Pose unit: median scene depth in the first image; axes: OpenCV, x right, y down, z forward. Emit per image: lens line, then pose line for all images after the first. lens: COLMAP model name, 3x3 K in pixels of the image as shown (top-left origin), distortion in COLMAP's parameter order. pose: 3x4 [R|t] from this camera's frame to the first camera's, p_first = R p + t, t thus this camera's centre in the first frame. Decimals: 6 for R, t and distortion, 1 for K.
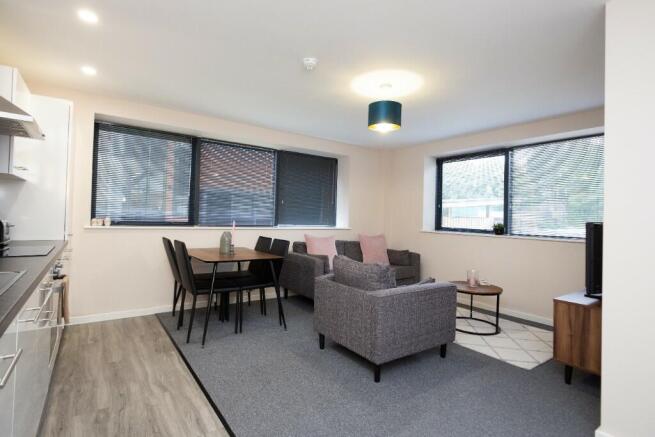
lens RADIAL K [[327.3, 0, 329.0], [0, 327.3, 211.4], [0, 0, 1]] dist [0.001527, -0.000673]
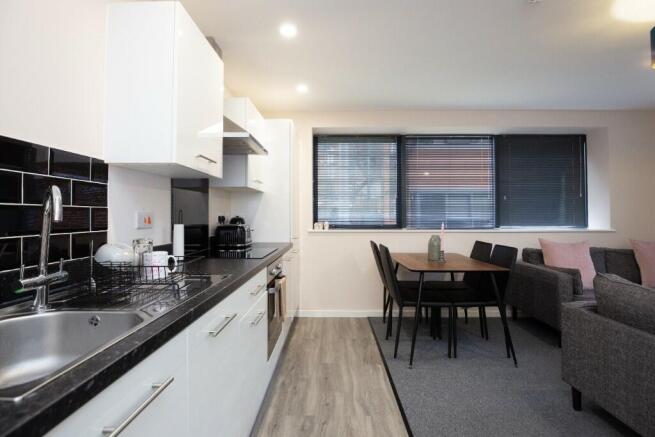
lens RADIAL K [[328.5, 0, 328.7], [0, 328.5, 211.4], [0, 0, 1]] dist [-0.025290, -0.001187]
pose [[0.802717, -0.037276, -0.595194, -0.021261], [0.034749, 0.999272, -0.015719, 0.001911], [0.595347, -0.008064, 0.803428, 0.144745]]
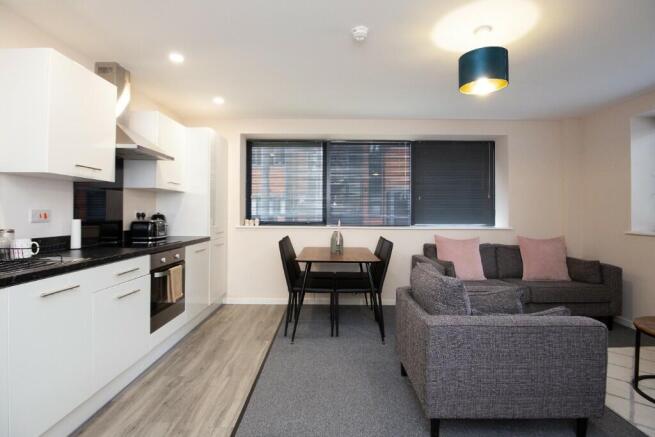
lens RADIAL K [[328.5, 0, 328.7], [0, 328.5, 211.4], [0, 0, 1]] dist [-0.025290, -0.001187]
pose [[0.808779, -0.027366, -0.587475, 0.274360], [0.027672, 0.999581, -0.008467, 0.010186], [0.587461, -0.009409, 0.809198, 0.204415]]
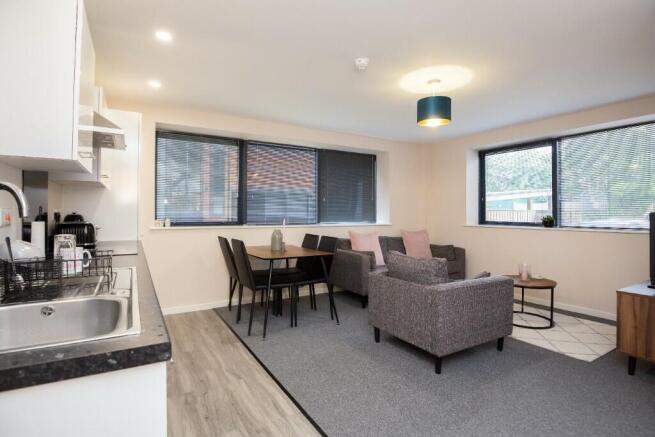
lens RADIAL K [[328.5, 0, 328.7], [0, 328.5, 211.4], [0, 0, 1]] dist [-0.025290, -0.001187]
pose [[0.996187, -0.024895, -0.083612, -0.066787], [0.025745, 0.999627, 0.009103, -0.002580], [0.083354, -0.011221, 0.996457, -0.024493]]
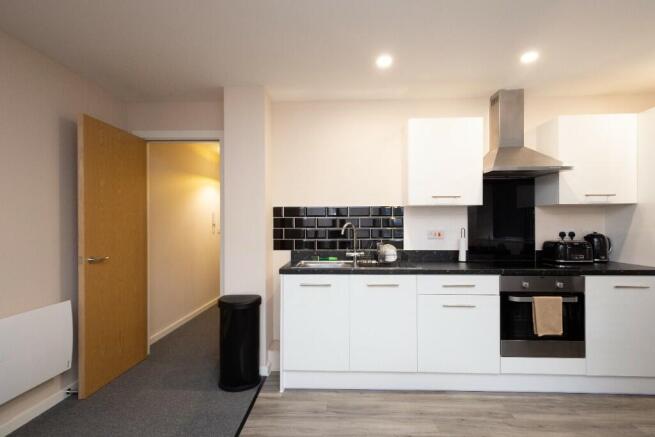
lens RADIAL K [[324.1, 0, 327.4], [0, 324.1, 226.5], [0, 0, 1]] dist [0.013662, -0.000072]
pose [[-0.614623, -0.022166, -0.788510, 0.325224], [0.001518, 0.999570, -0.029282, 0.001200], [0.788820, -0.019195, -0.614325, 0.692007]]
